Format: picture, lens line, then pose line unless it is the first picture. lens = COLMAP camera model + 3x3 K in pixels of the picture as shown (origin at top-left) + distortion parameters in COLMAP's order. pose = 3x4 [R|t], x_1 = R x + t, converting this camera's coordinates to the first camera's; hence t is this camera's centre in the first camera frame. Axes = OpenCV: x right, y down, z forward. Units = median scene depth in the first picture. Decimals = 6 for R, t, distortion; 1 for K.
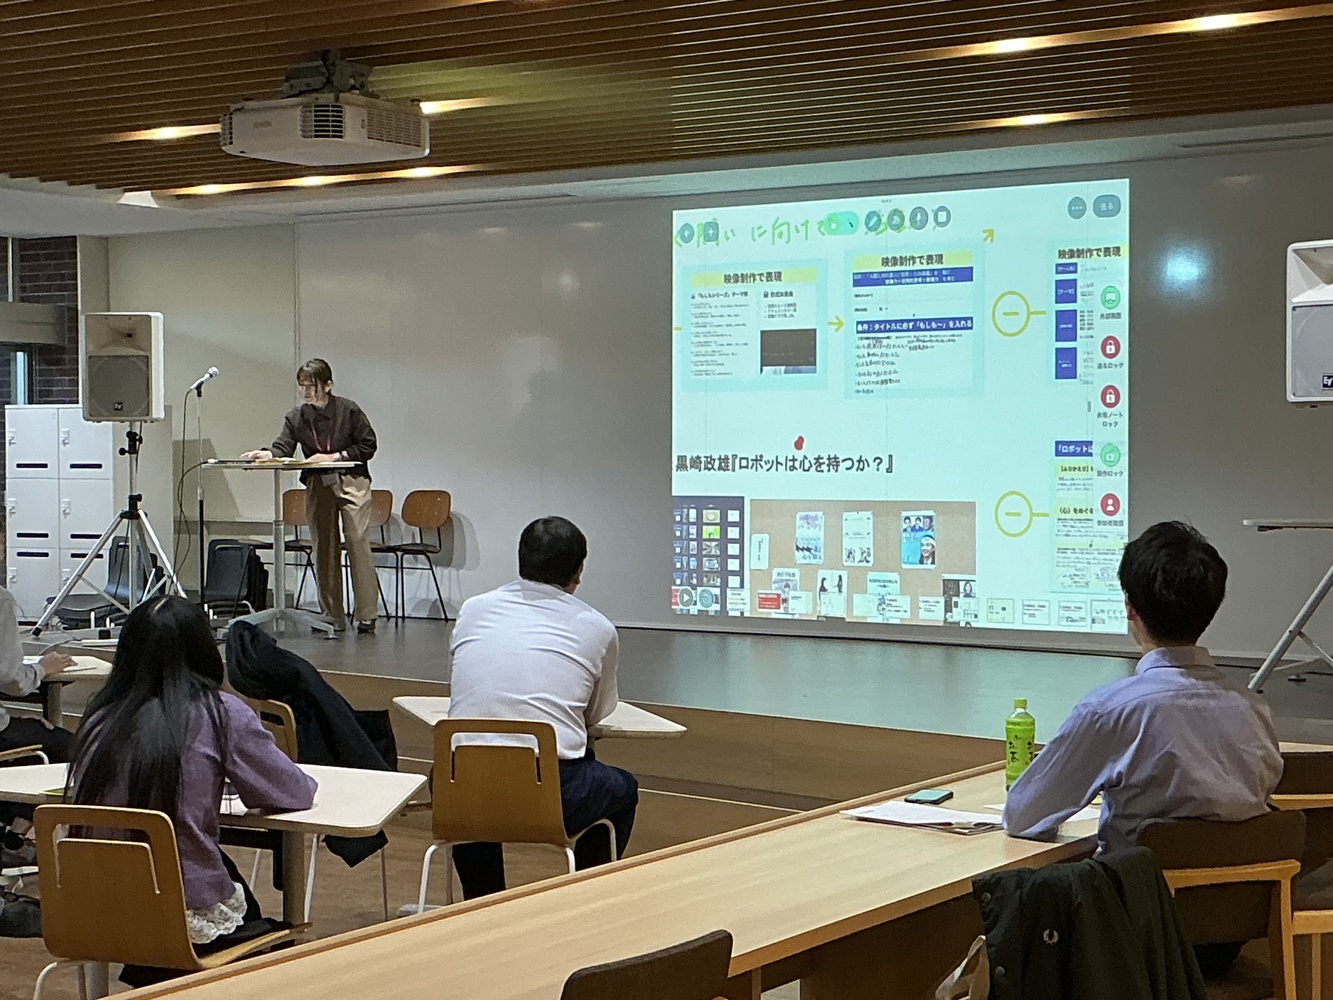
lens RADIAL K [[2391.3, 0, 656.1], [0, 2391.3, 497.9], [0, 0, 1]] dist [0.087661, 0.000000]
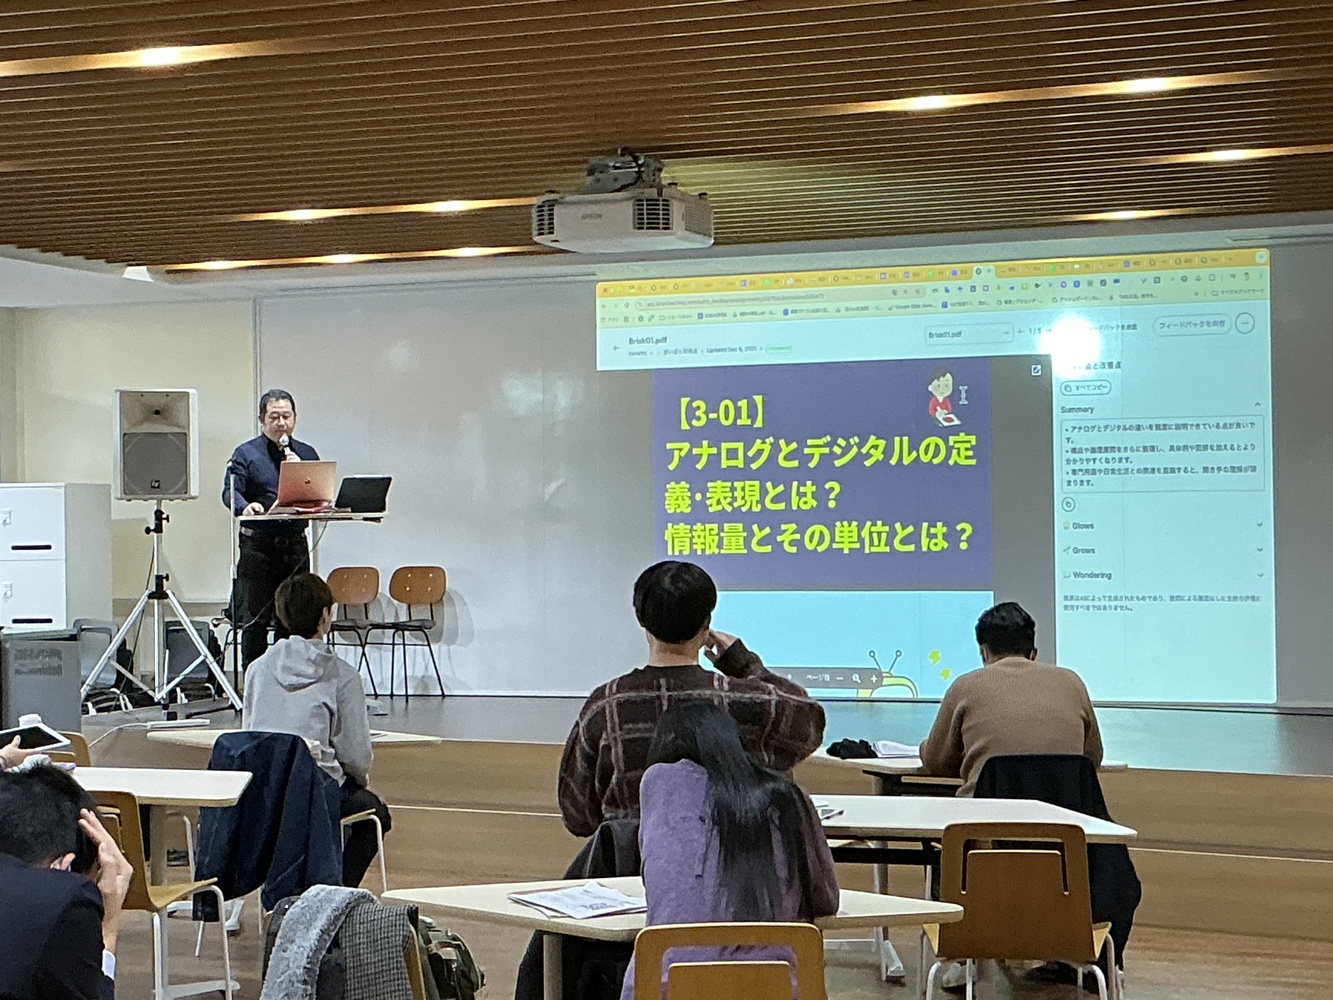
lens RADIAL K [[2559.5, 0, 658.4], [0, 2559.5, 501.0], [0, 0, 1]] dist [0.064269, 0.000000]
pose [[0.974650, -0.009209, 0.223547, -0.258095], [0.016086, 0.999451, -0.028962, 0.002359], [-0.223157, 0.031823, 0.974263, -0.070168]]
